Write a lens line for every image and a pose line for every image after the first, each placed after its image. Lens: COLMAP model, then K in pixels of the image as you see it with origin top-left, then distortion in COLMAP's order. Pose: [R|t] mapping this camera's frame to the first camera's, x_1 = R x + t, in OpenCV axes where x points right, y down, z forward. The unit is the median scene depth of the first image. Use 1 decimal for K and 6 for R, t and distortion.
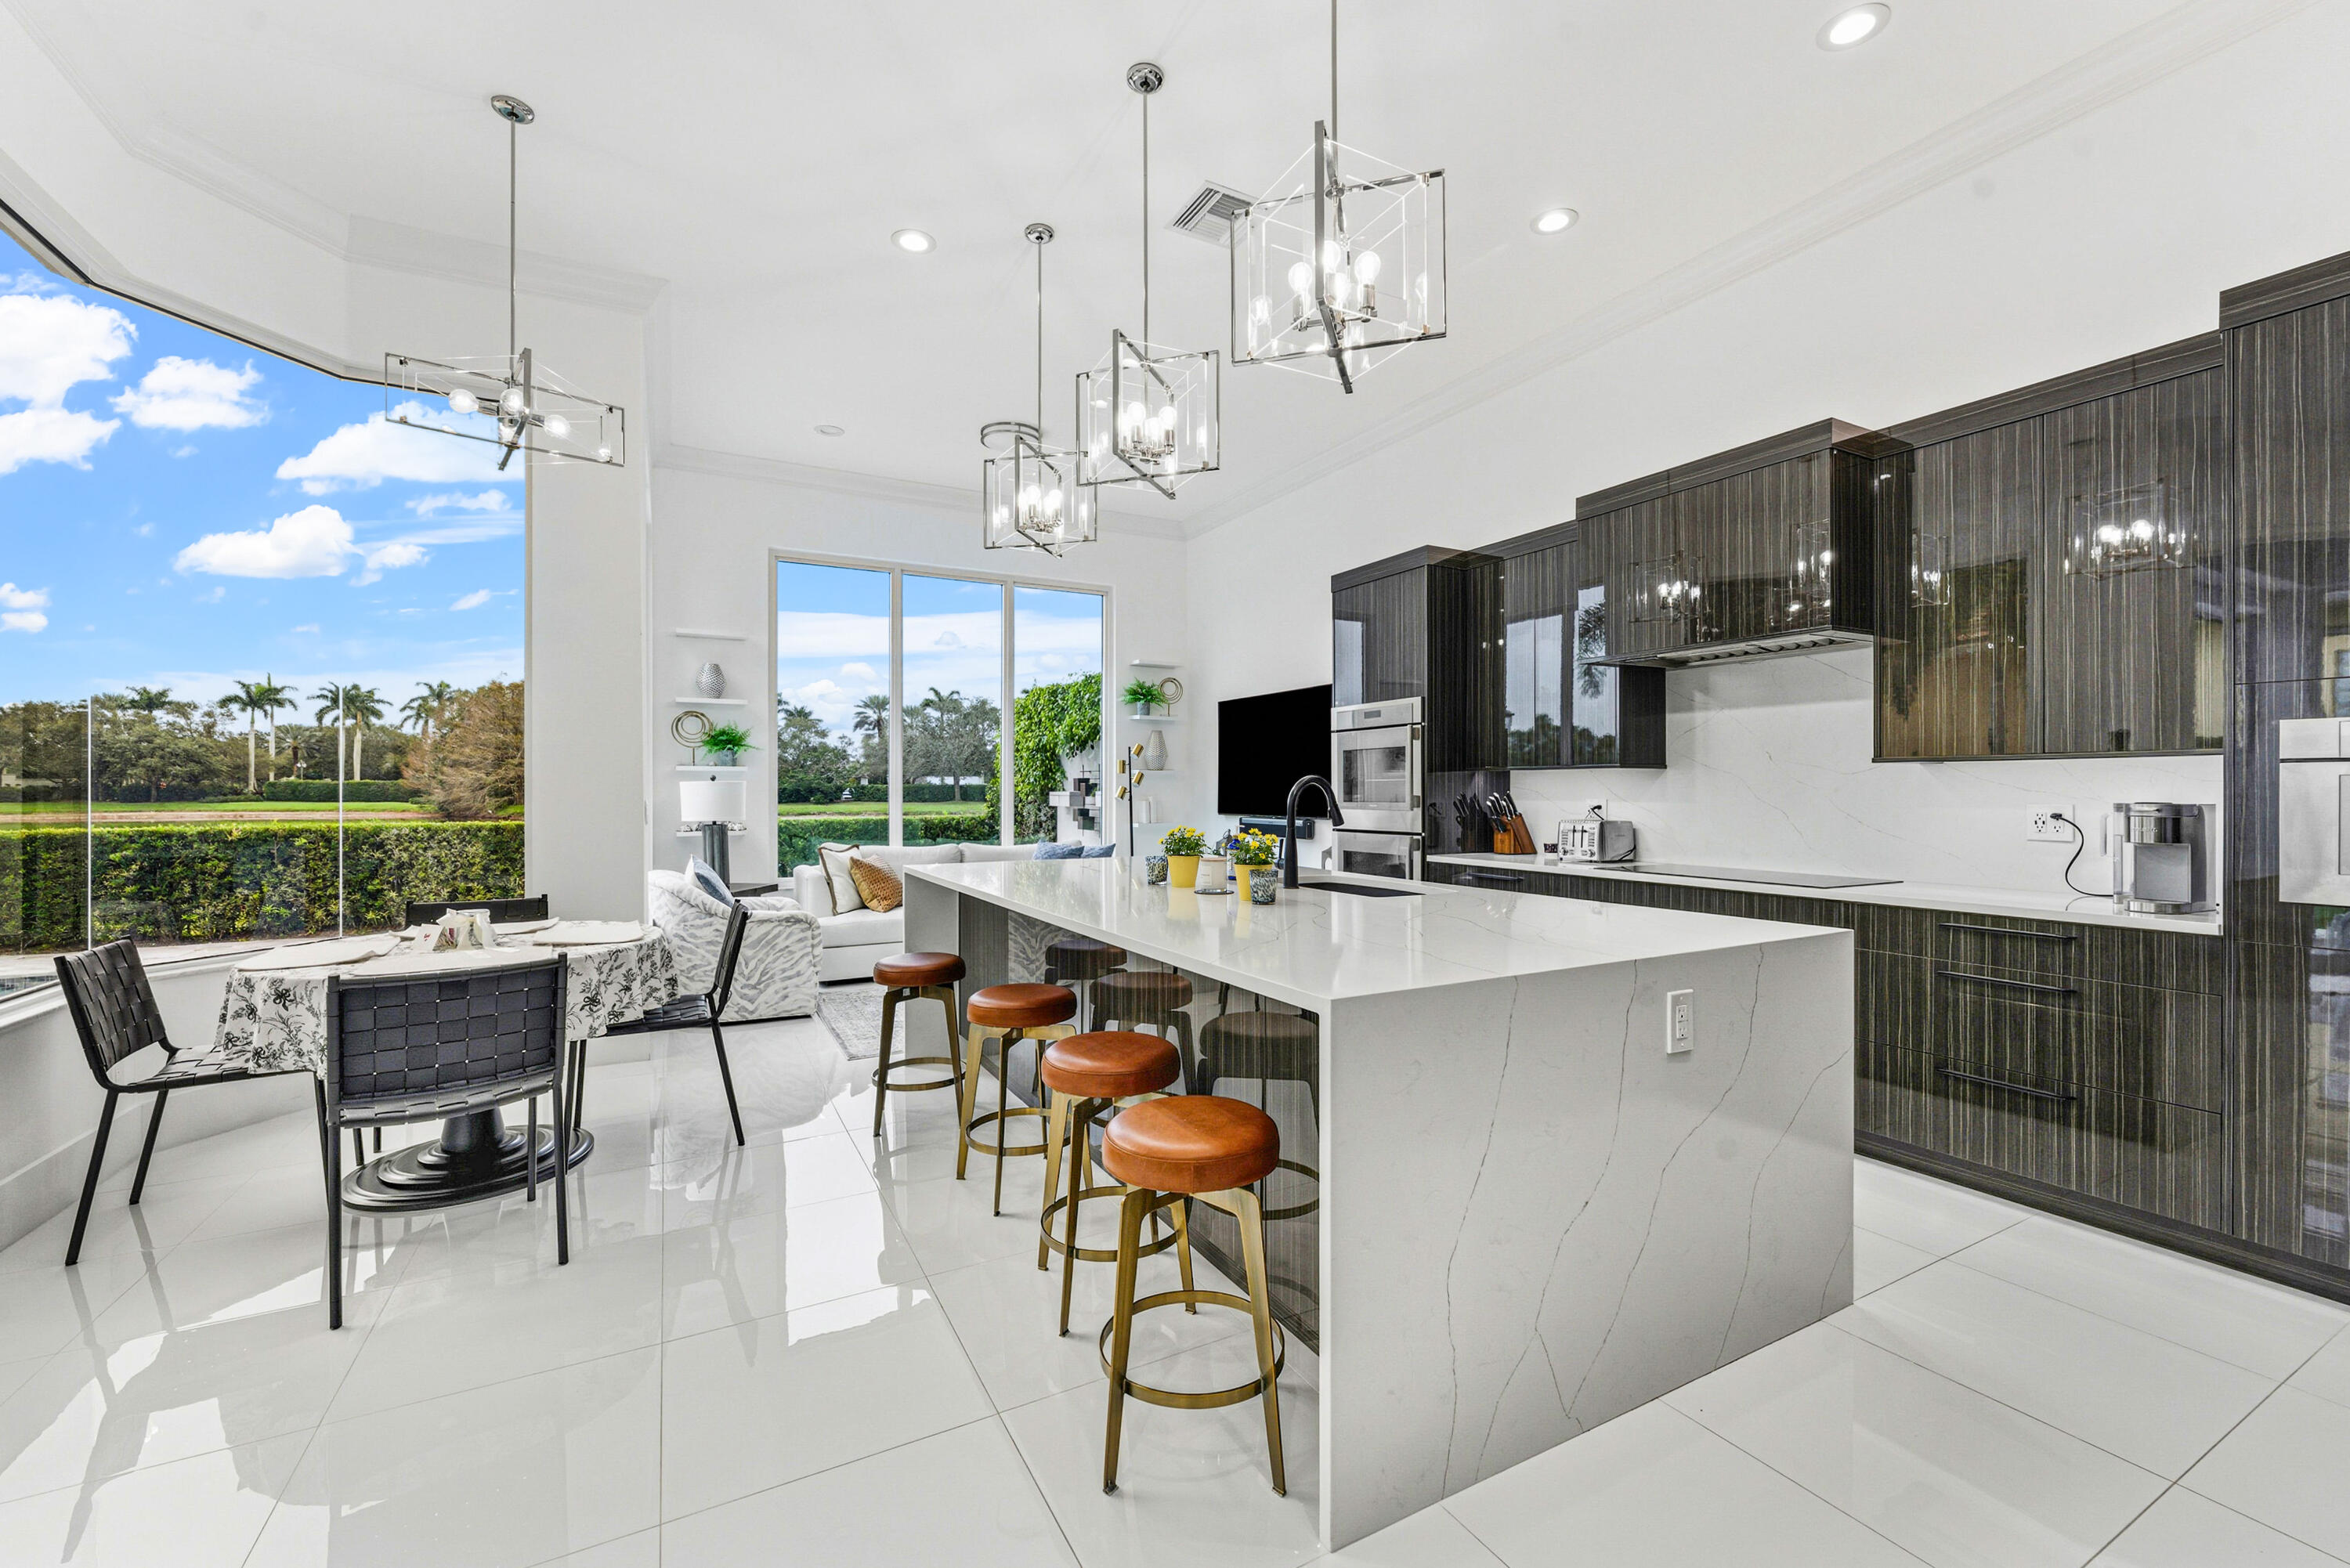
lens RADIAL K [[959.6, 0, 1179.6], [0, 959.6, 786.9], [0, 0, 1]] dist [0.001566, -0.000035]
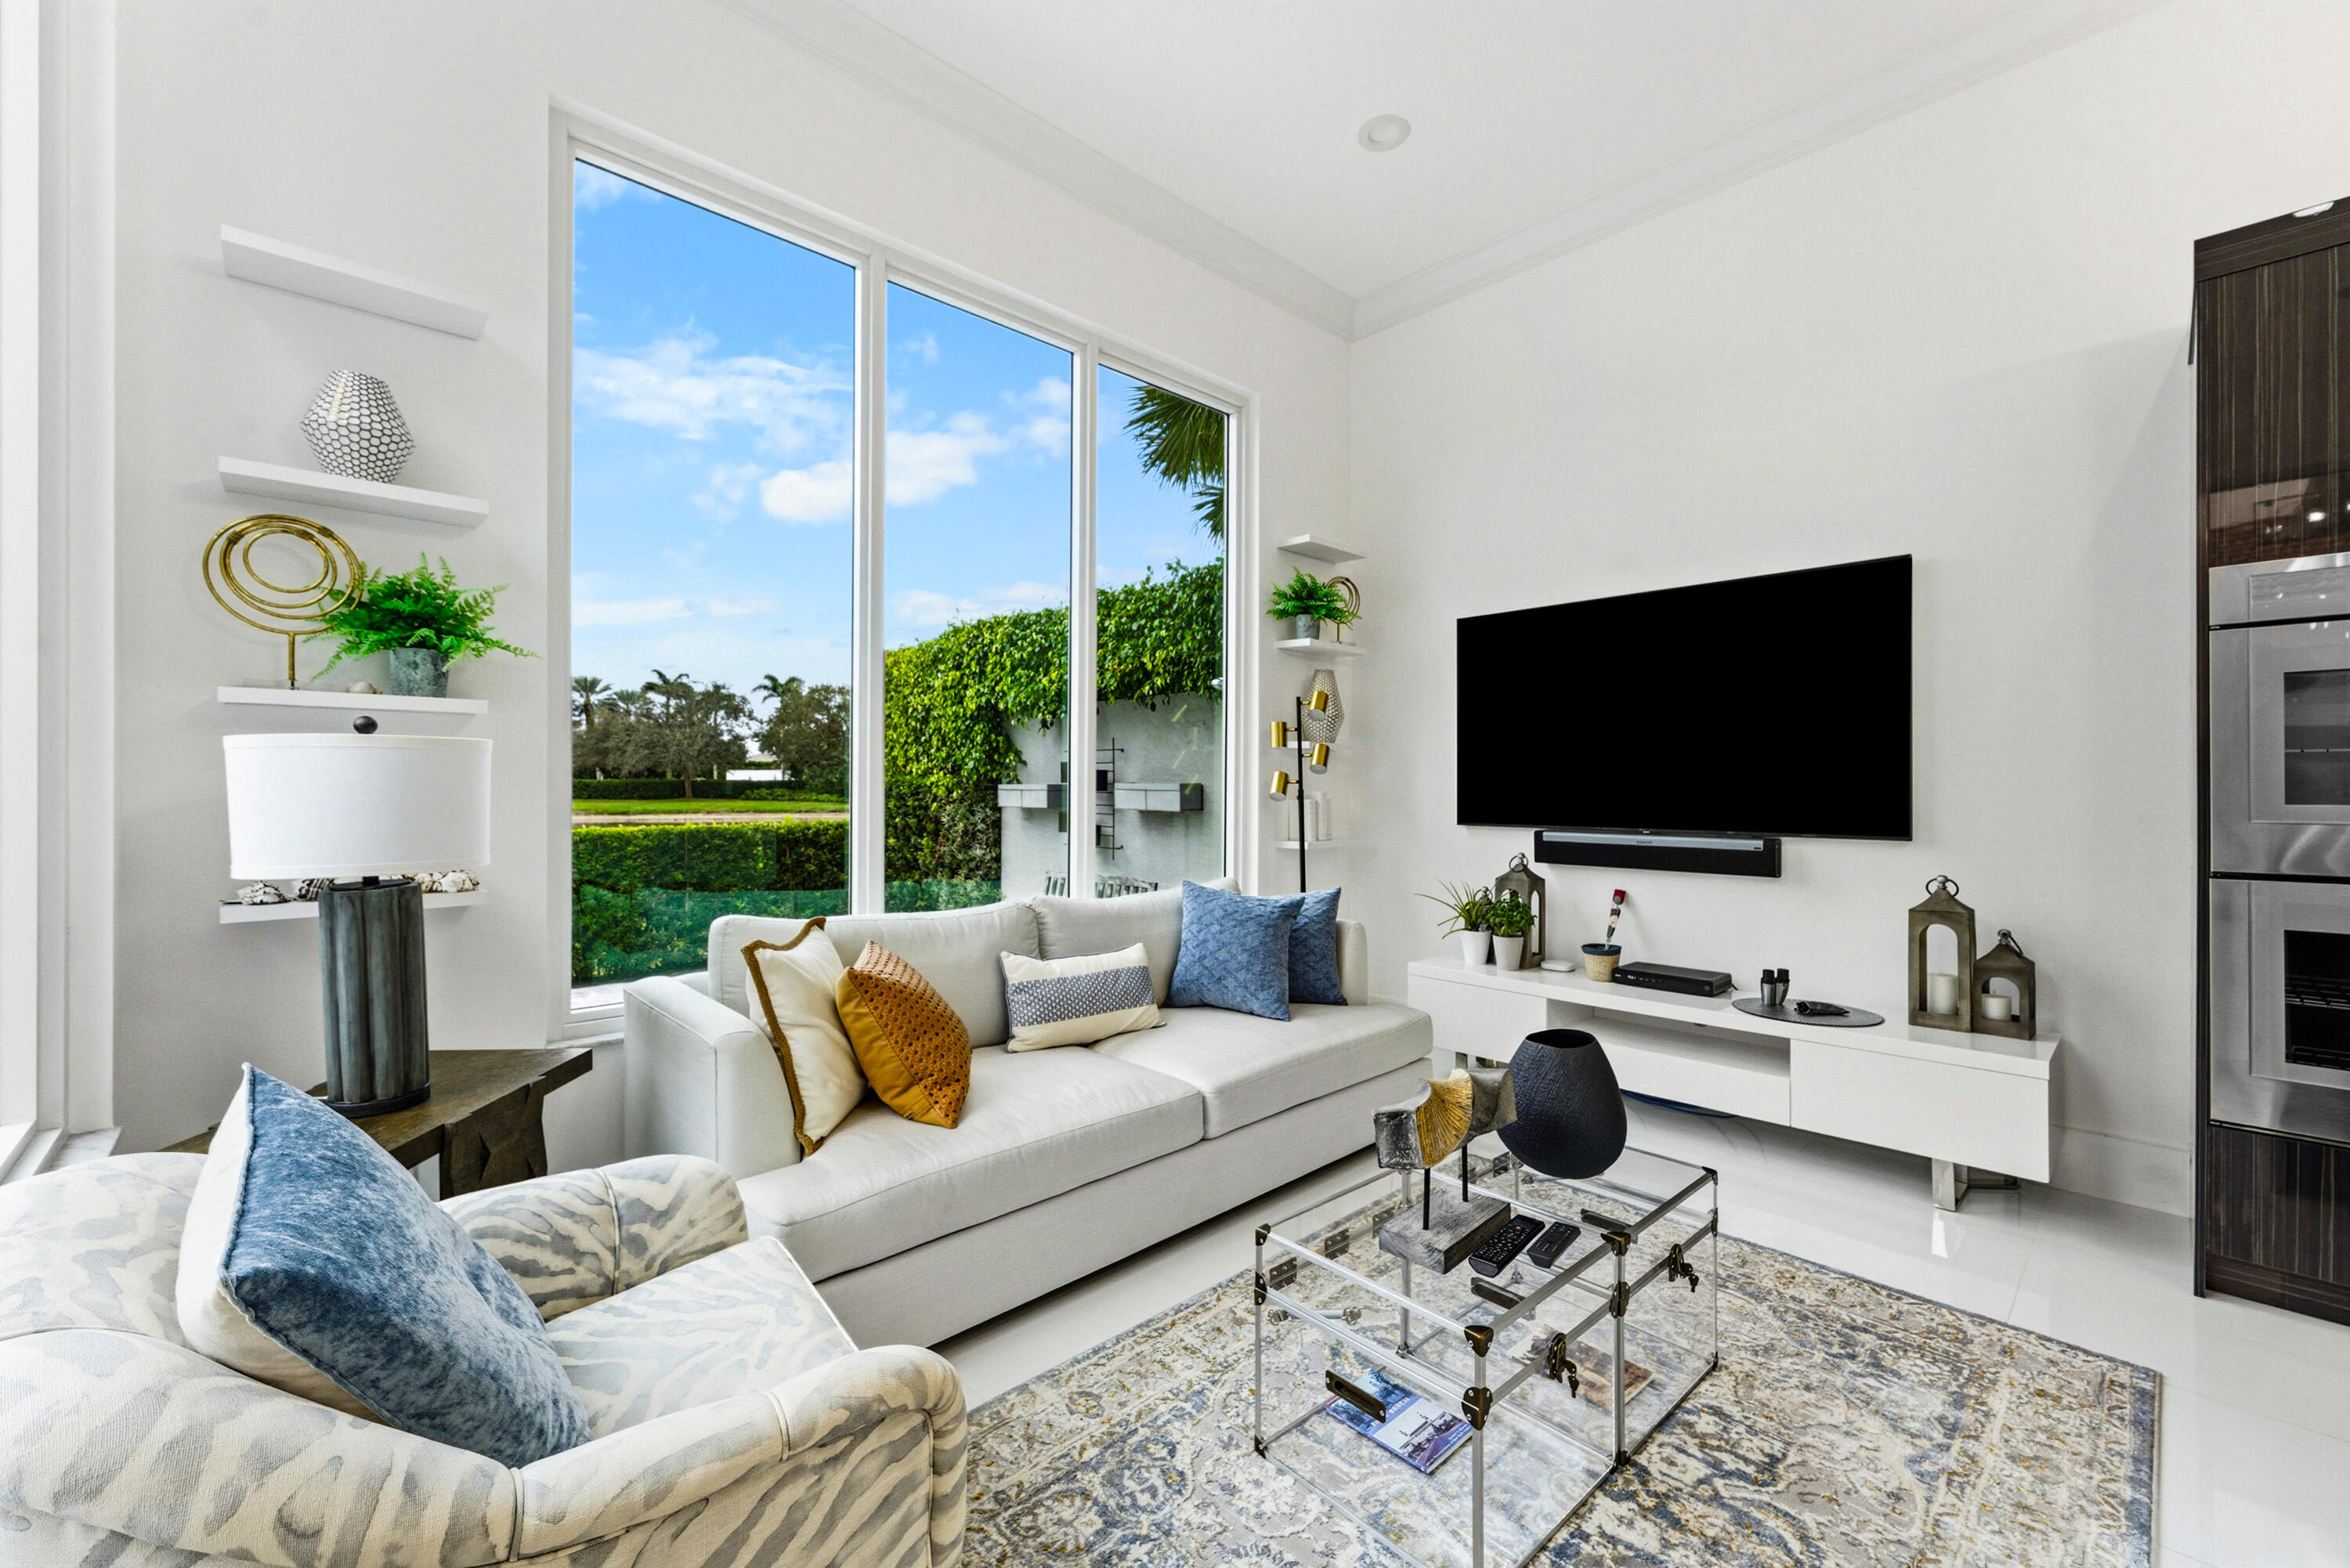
lens RADIAL K [[947.8, 0, 1179.6], [0, 947.8, 784.1], [0, 0, 1]] dist [-0.003915, -0.000246]
pose [[0.966087, 0.002353, 0.258206, -0.218301], [-0.002530, 0.999997, 0.000353, 0.005359], [-0.258204, -0.000994, 0.966090, 0.448082]]
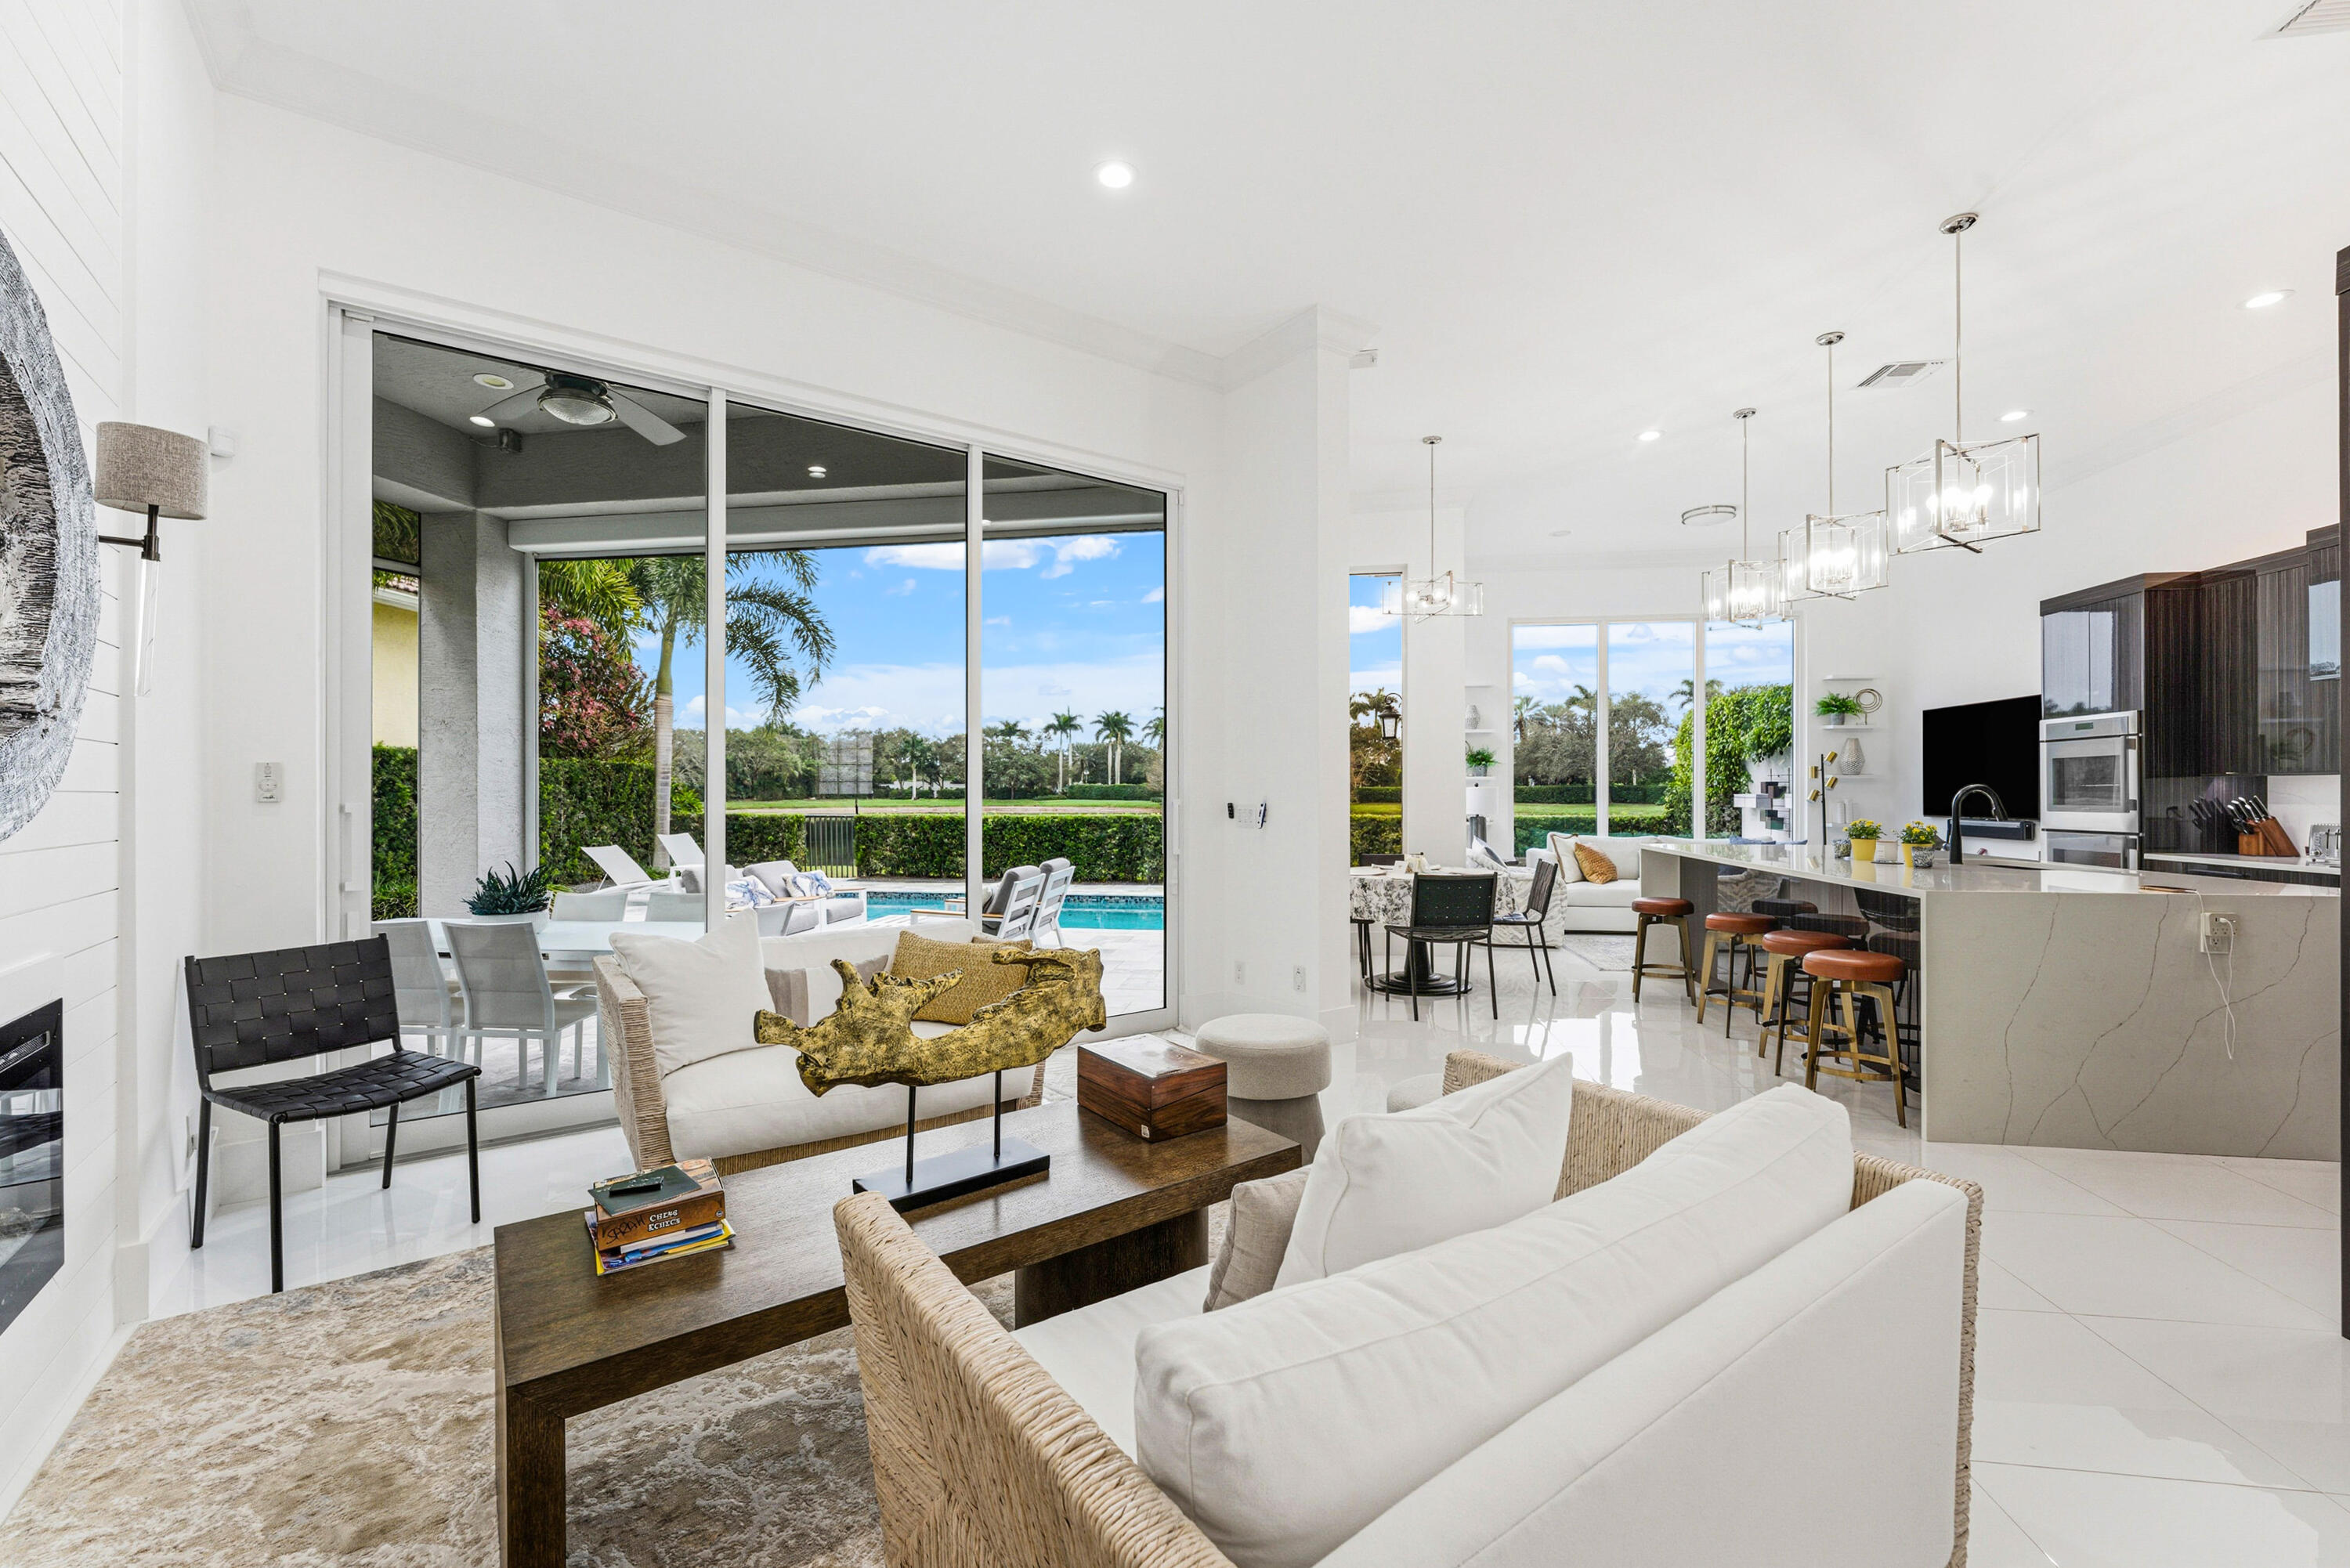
lens RADIAL K [[968.1, 0, 1167.1], [0, 968.1, 791.0], [0, 0, 1]] dist [0.000222, 0.000435]
pose [[0.796563, -0.000272, -0.604556, 0.018848], [0.002252, 0.999994, 0.002518, -0.003233], [0.604552, -0.003368, 0.796559, -0.308940]]
